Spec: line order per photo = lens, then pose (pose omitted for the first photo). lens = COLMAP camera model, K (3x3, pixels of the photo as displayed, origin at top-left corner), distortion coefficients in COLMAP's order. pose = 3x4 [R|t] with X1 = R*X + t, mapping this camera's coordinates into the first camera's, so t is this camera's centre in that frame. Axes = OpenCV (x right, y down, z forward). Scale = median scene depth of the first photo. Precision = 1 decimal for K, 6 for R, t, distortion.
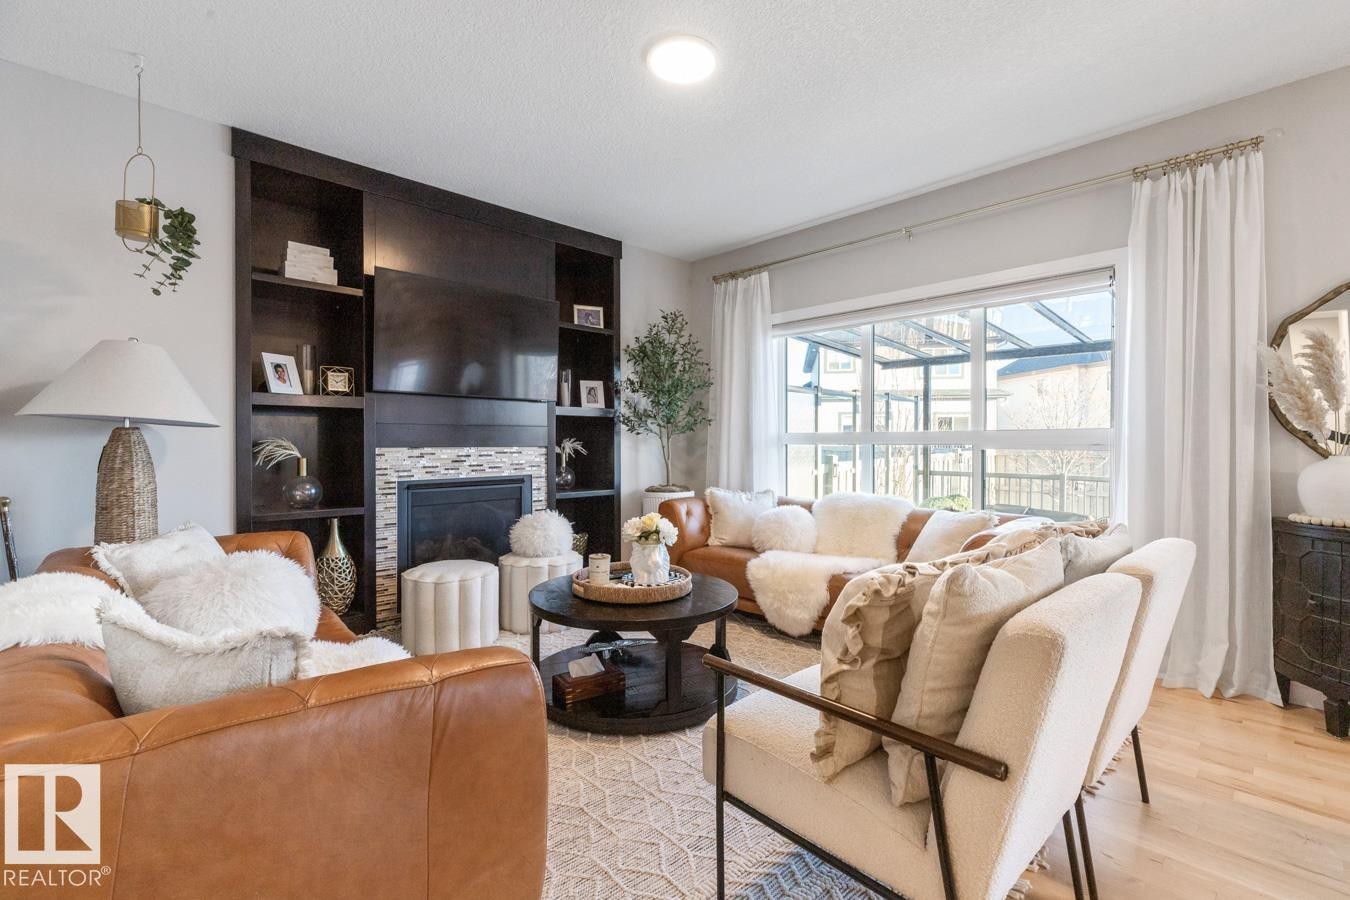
lens RADIAL K [[600.4, 0, 664.2], [0, 600.4, 444.2], [0, 0, 1]] dist [0.003730, 0.000360]
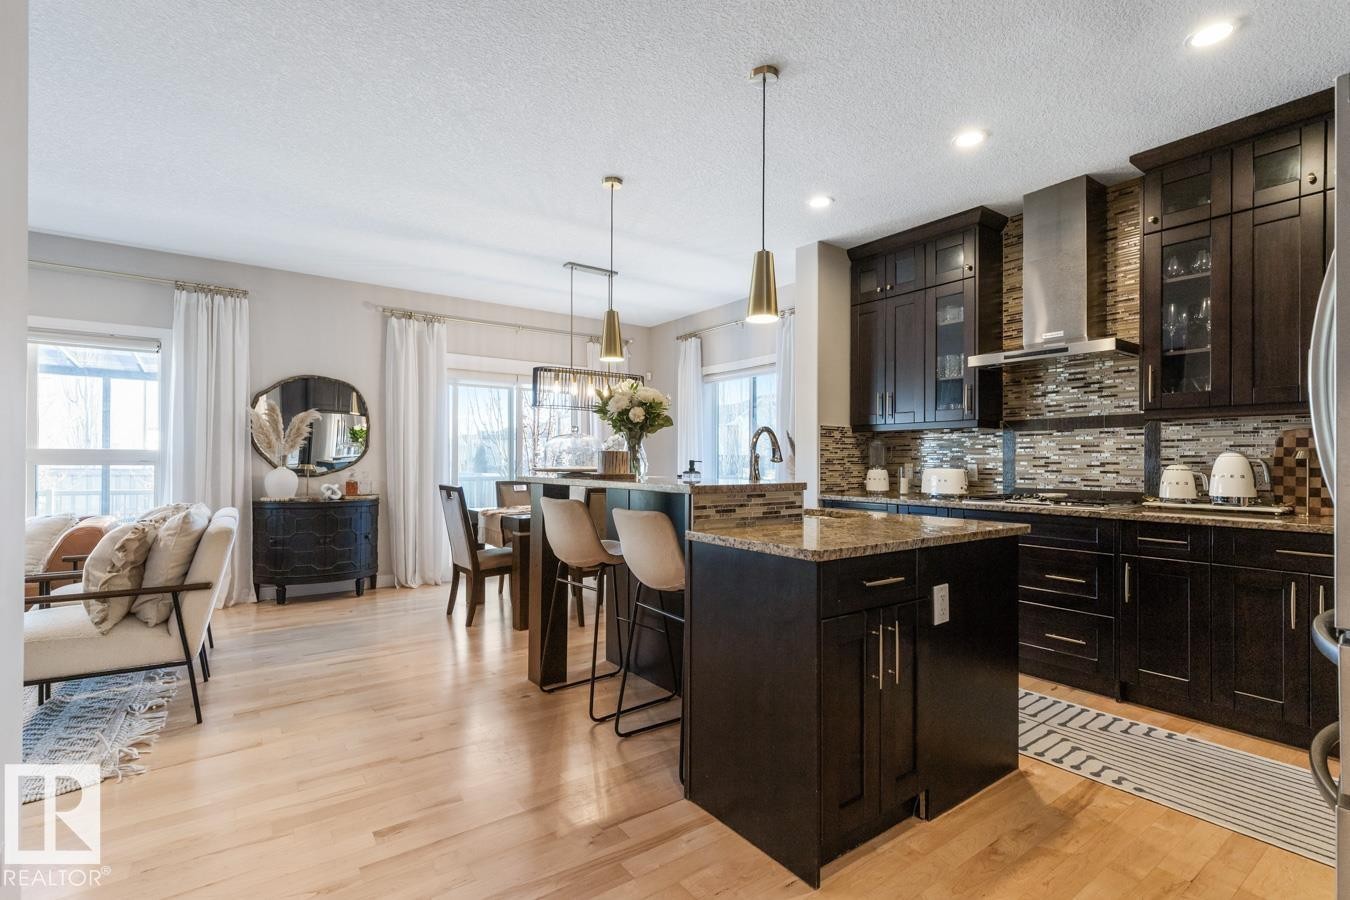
lens RADIAL K [[629.8, 0, 687.5], [0, 629.8, 457.4], [0, 0, 1]] dist [0.004001, -0.000473]
pose [[0.113056, 0.006869, 0.993565, -0.457938], [0.000571, 0.999975, -0.006978, 0.001714], [-0.993588, 0.001356, 0.113050, -0.325308]]
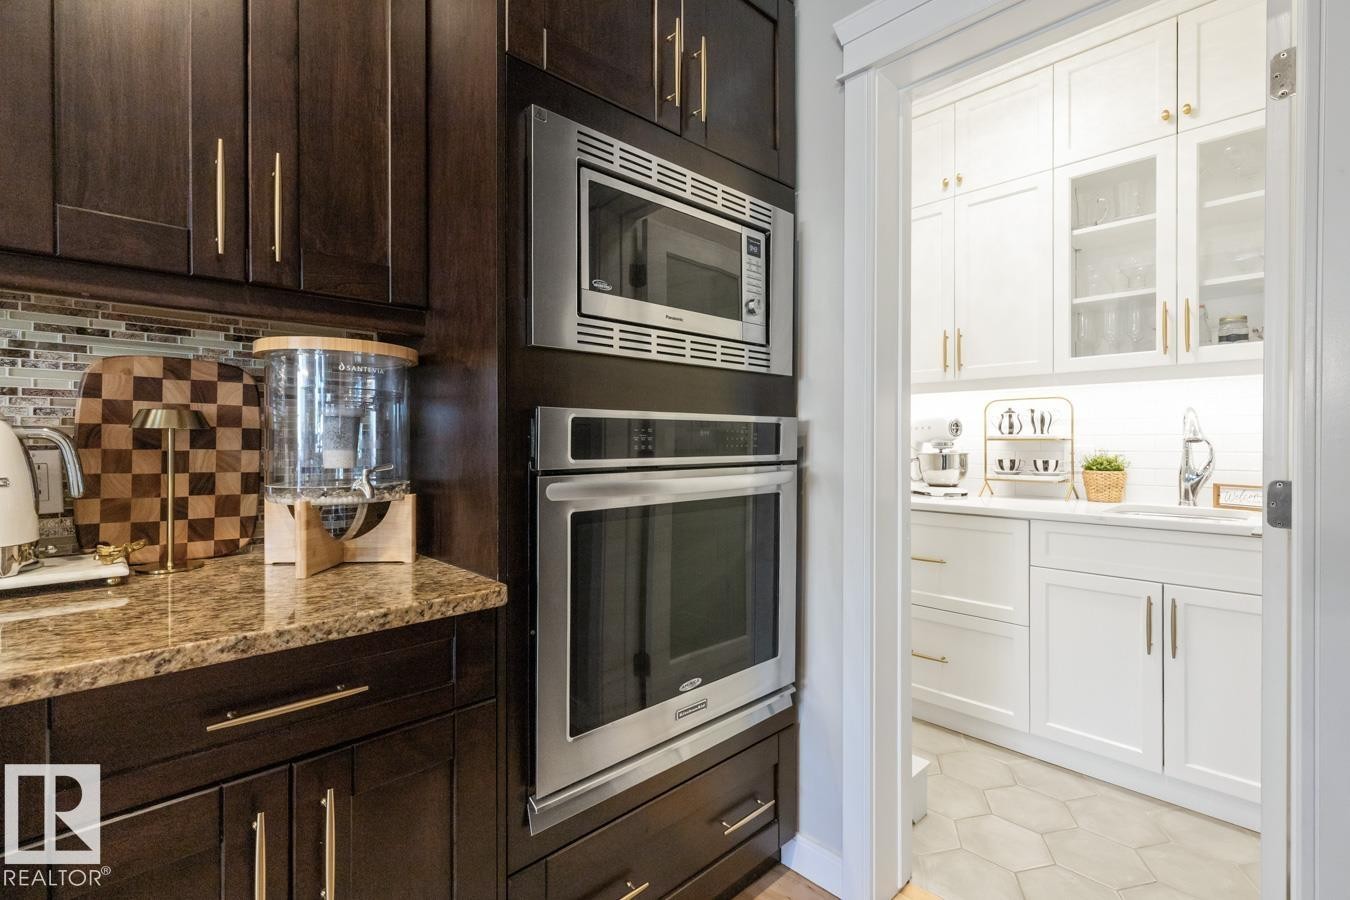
lens RADIAL K [[611.8, 0, 675.6], [0, 611.8, 442.2], [0, 0, 1]] dist [-0.000820, -0.000258]
pose [[-0.999861, 0.001372, -0.016596, 0.087868], [0.001258, 0.999976, 0.006858, 0.003048], [0.016605, 0.006836, -0.999839, -0.646163]]
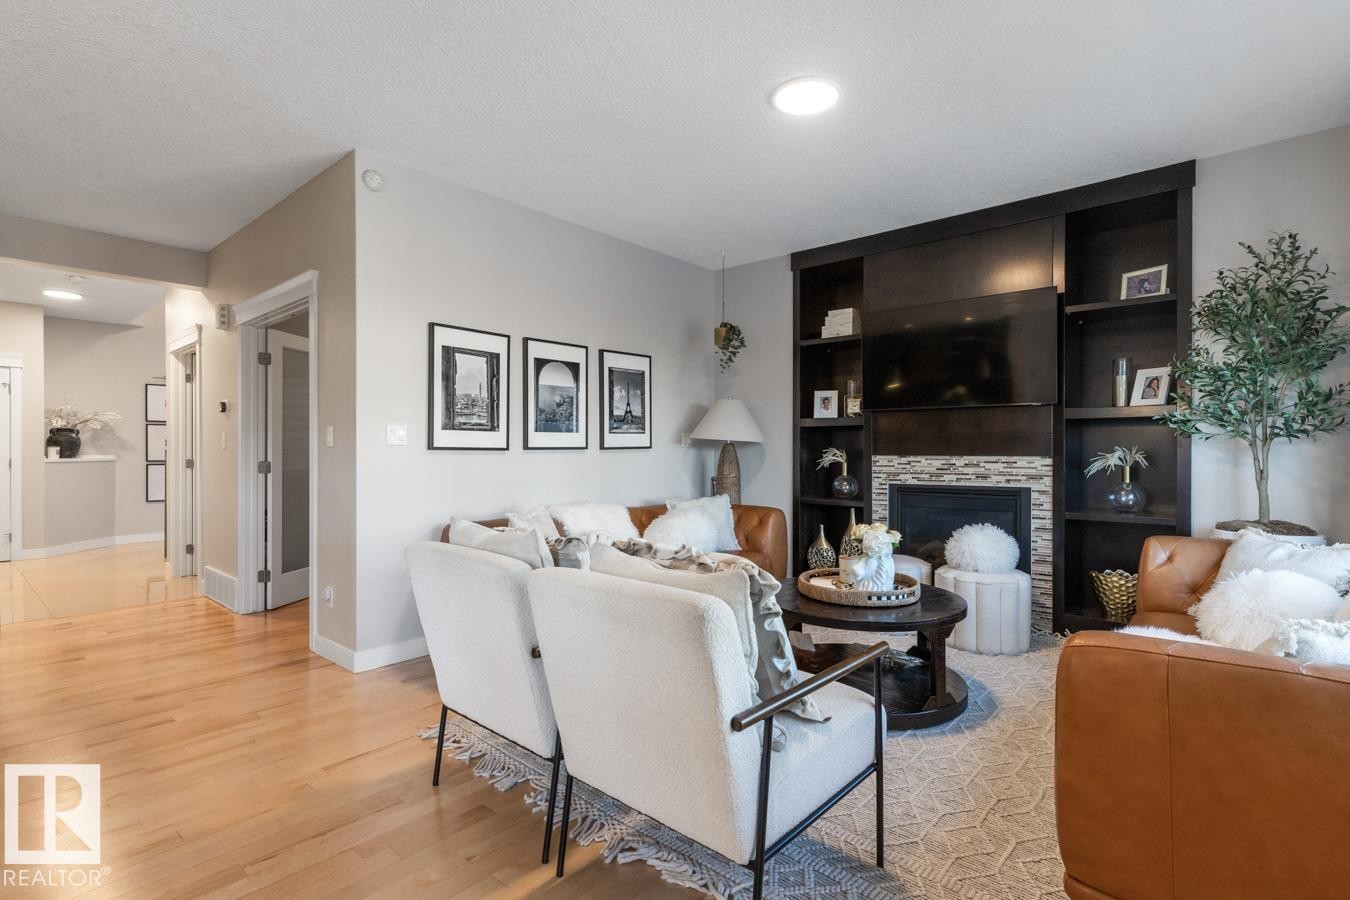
lens RADIAL K [[663.7, 0, 675.0], [0, 663.7, 450.0], [0, 0, 1]] dist [0.000114, -0.000067]
pose [[0.089476, -0.002460, -0.995986, 0.682727], [-0.005004, 0.999983, -0.002919, 0.000064], [0.995976, 0.005245, 0.089462, 0.364932]]
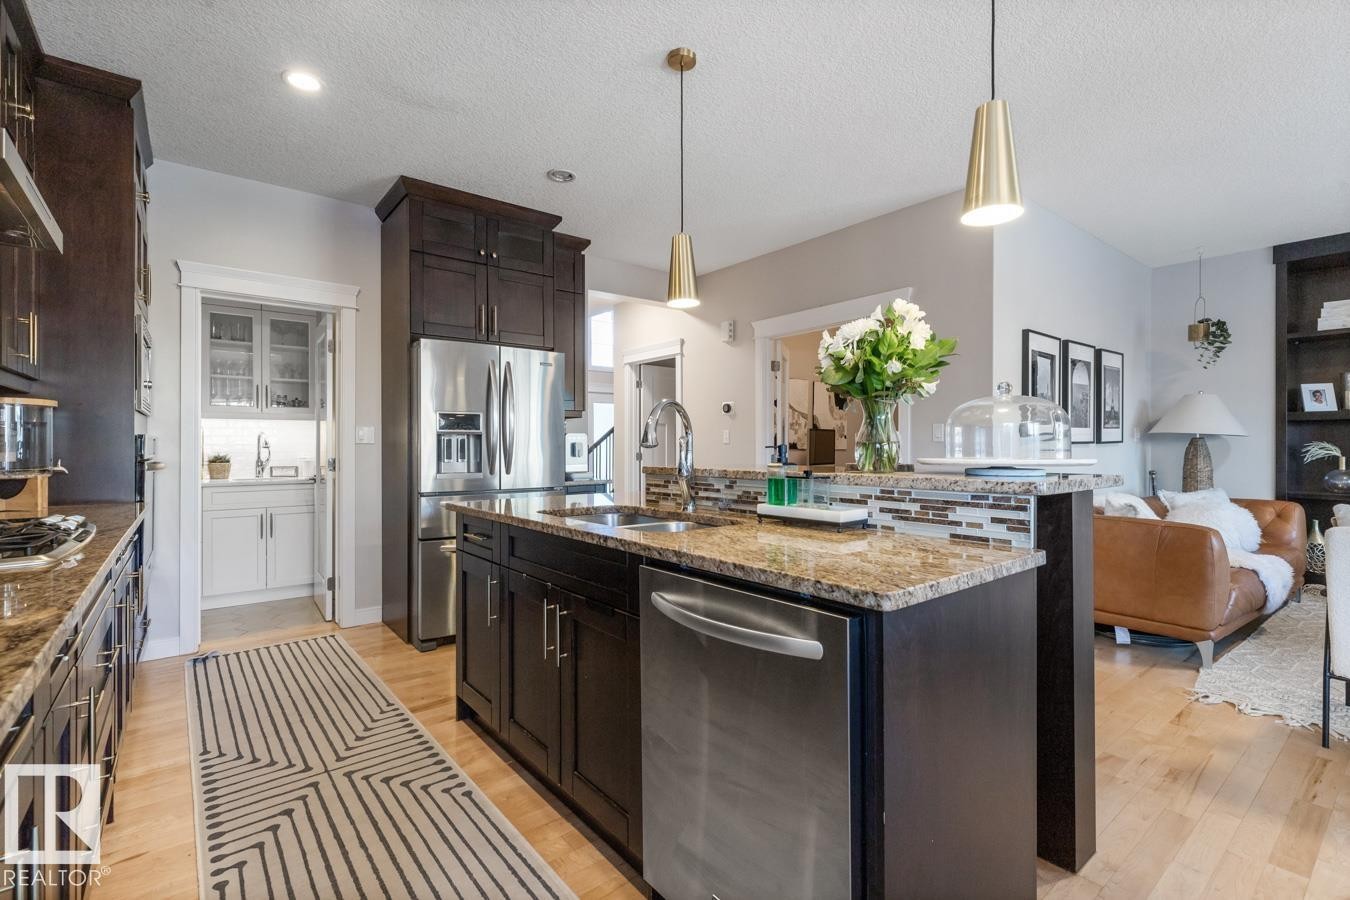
lens RADIAL K [[632.4, 0, 675.0], [0, 632.4, 450.0], [0, 0, 1]] dist [0.005856, 0.000793]
pose [[-0.096325, 0.006560, -0.995328, 0.751214], [-0.002412, 0.999974, 0.006824, 0.001245], [0.995347, 0.003058, -0.096307, -0.277370]]
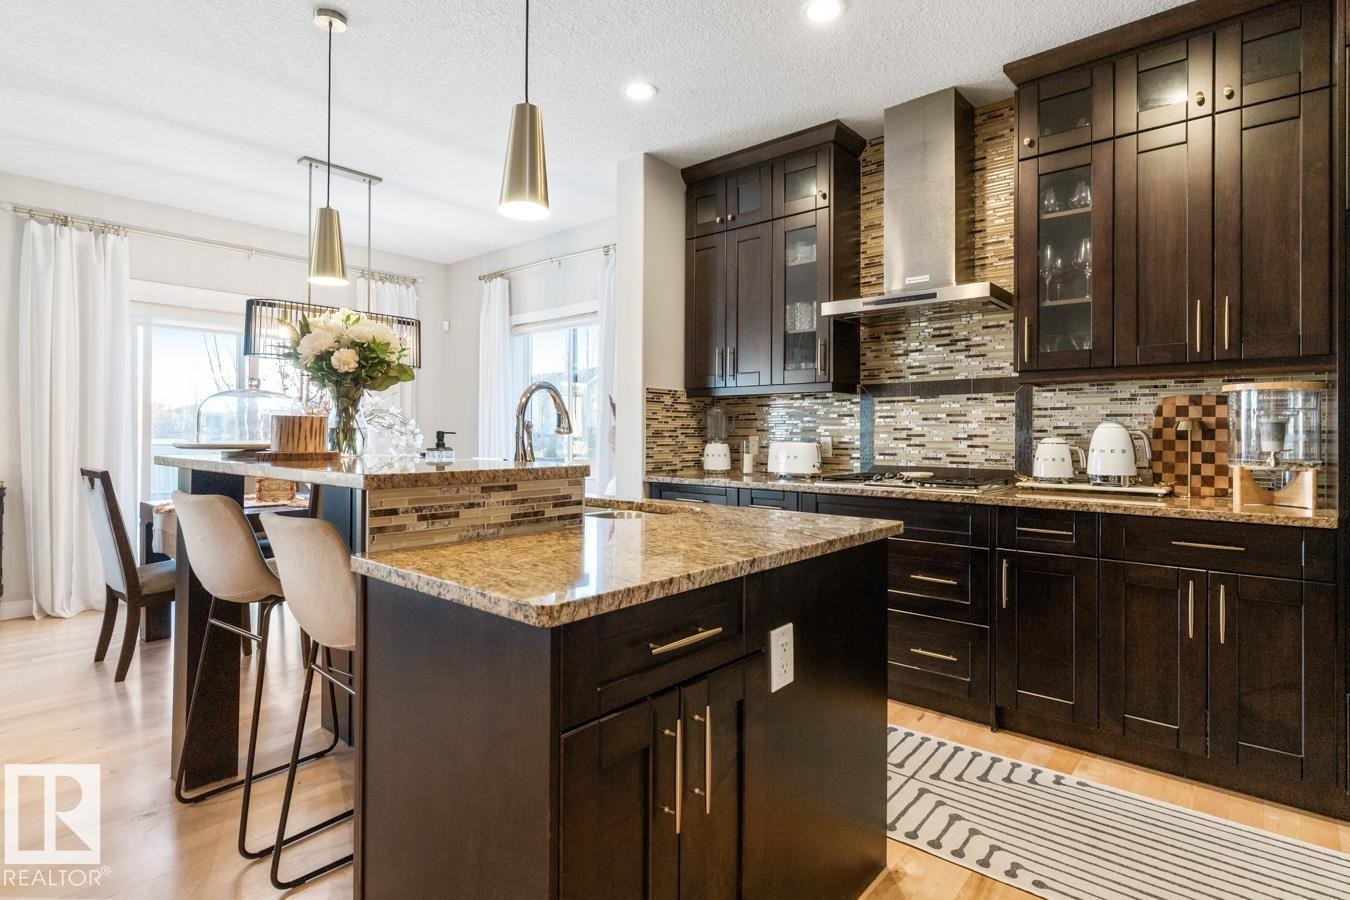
lens RADIAL K [[682.5, 0, 684.1], [0, 682.5, 431.3], [0, 0, 1]] dist [-0.001643, -0.000035]
pose [[-0.107879, 0.004880, 0.994152, -0.277992], [-0.000007, 0.999988, -0.004909, 0.002828], [-0.994164, -0.000536, -0.107878, -0.381258]]
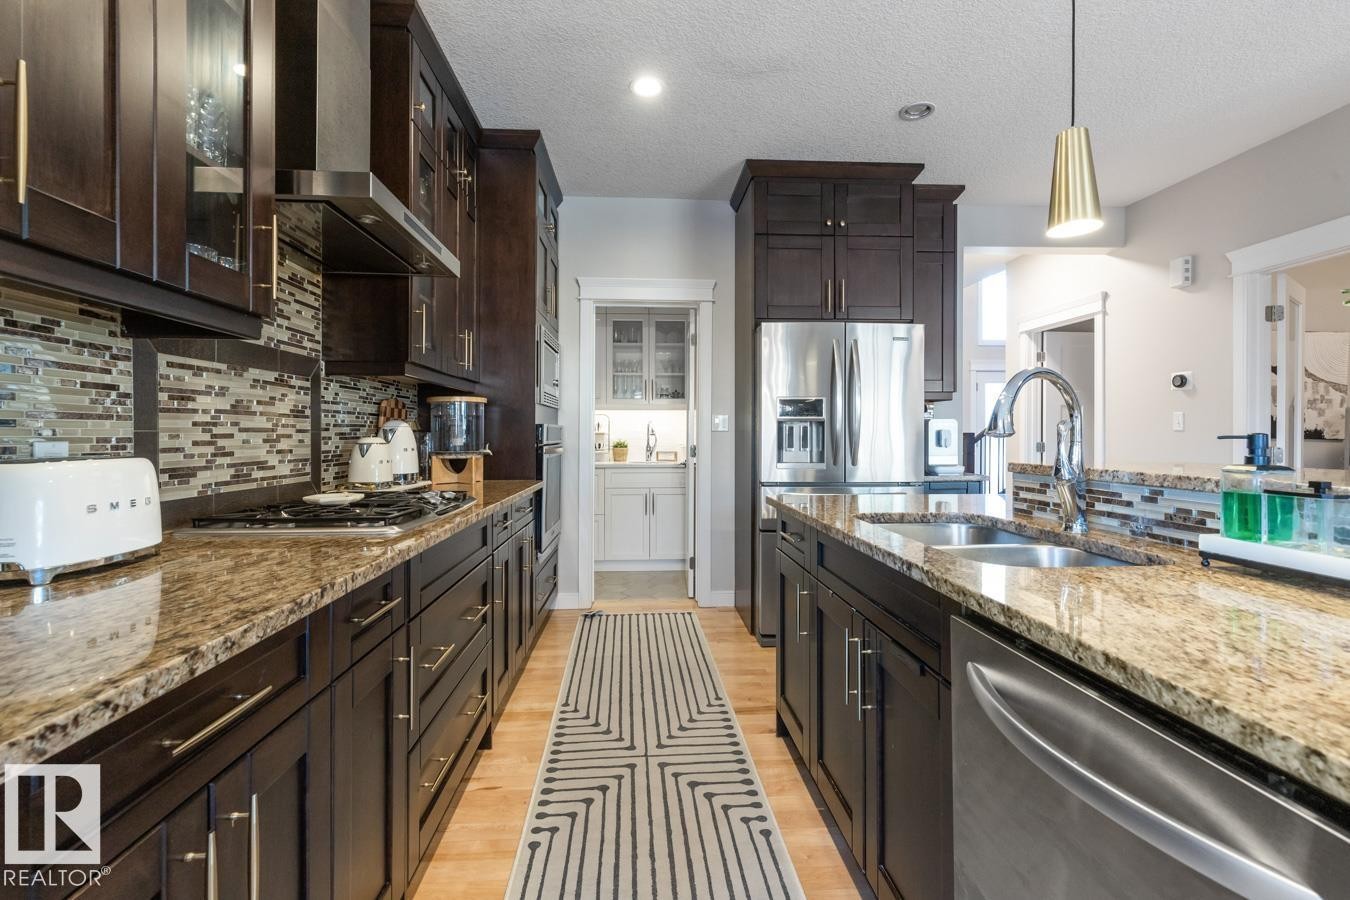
lens RADIAL K [[634.2, 0, 658.7], [0, 634.2, 436.3], [0, 0, 1]] dist [0.006664, -0.000468]
pose [[-0.658528, 0.003251, -0.752549, 0.648132], [-0.002990, 0.999971, 0.006937, 0.000394], [0.752550, 0.006819, -0.658500, -0.257059]]
